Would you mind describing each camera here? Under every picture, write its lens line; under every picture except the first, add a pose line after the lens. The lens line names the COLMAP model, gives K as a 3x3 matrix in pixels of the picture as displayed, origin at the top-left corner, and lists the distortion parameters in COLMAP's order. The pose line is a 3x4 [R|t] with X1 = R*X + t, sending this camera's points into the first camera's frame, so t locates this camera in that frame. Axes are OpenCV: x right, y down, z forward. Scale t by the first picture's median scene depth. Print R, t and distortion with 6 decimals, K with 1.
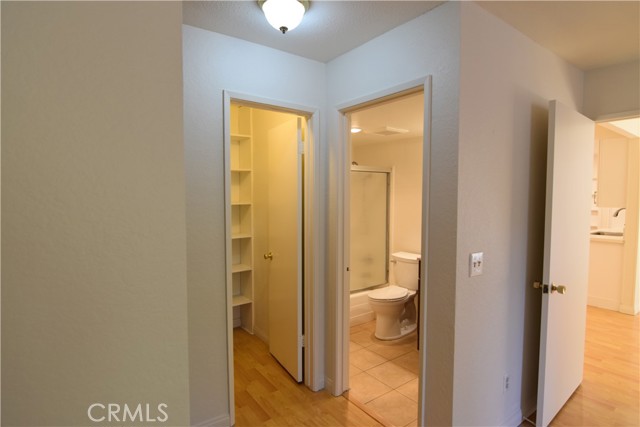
lens RADIAL K [[339.9, 0, 323.3], [0, 339.9, 211.6], [0, 0, 1]] dist [0.001775, -0.017304]
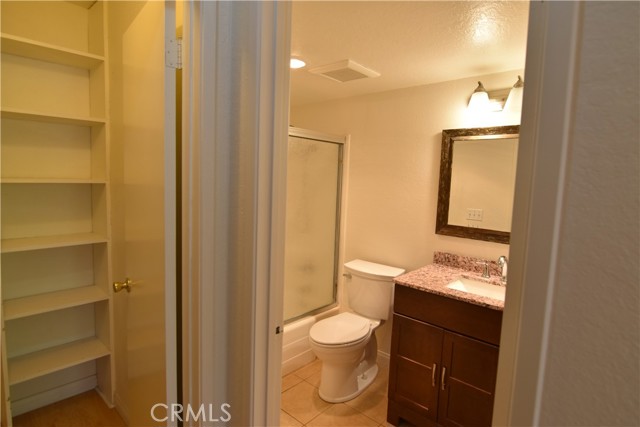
lens RADIAL K [[339.9, 0, 323.3], [0, 339.9, 211.6], [0, 0, 1]] dist [0.001775, -0.017304]
pose [[0.980625, 0.017457, 0.195116, 0.029786], [-0.026841, 0.998601, 0.045554, -0.010011], [-0.194047, -0.049909, 0.979722, 0.407115]]
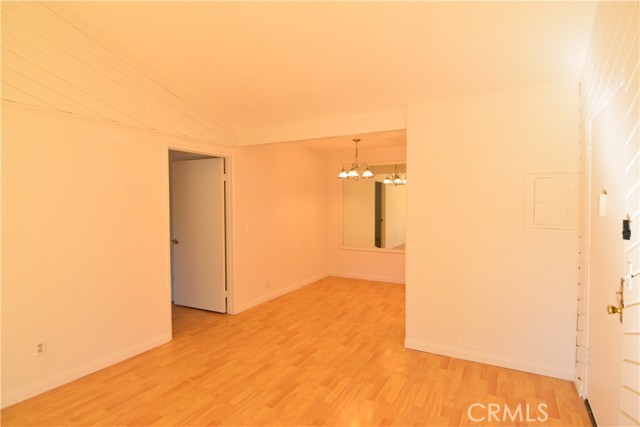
lens RADIAL K [[339.9, 0, 323.3], [0, 339.9, 211.6], [0, 0, 1]] dist [0.001775, -0.017304]
pose [[0.416535, 0.022231, -0.908848, 2.033515], [-0.045682, 0.998950, 0.003498, -0.014932], [0.907971, 0.040061, 0.417113, 0.599978]]
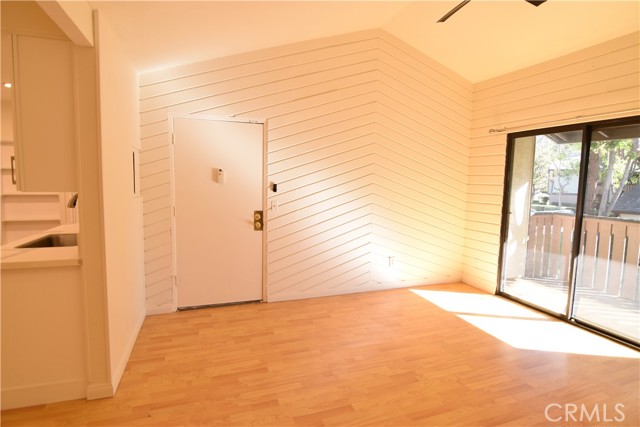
lens RADIAL K [[339.9, 0, 323.3], [0, 339.9, 211.6], [0, 0, 1]] dist [0.001775, -0.017304]
pose [[0.288292, -0.085894, 0.953682, 0.696345], [0.029711, 0.996291, 0.080750, -0.016149], [-0.957082, 0.005055, 0.289775, 0.679046]]
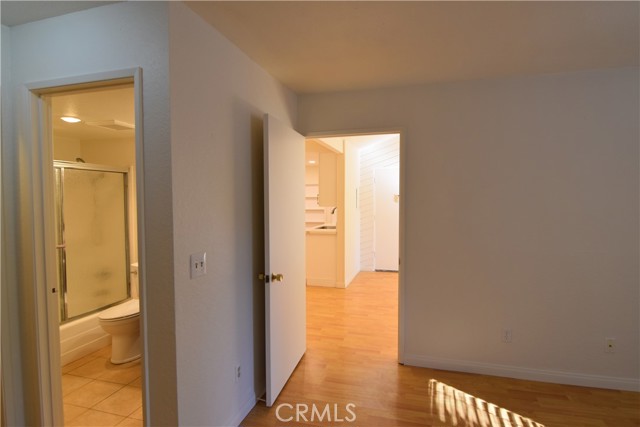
lens RADIAL K [[339.9, 0, 323.3], [0, 339.9, 211.6], [0, 0, 1]] dist [0.001775, -0.017304]
pose [[0.792557, -0.030324, 0.609044, 0.072318], [0.037041, 0.999313, 0.001554, 0.004550], [-0.608672, 0.021328, 0.793135, -0.015933]]
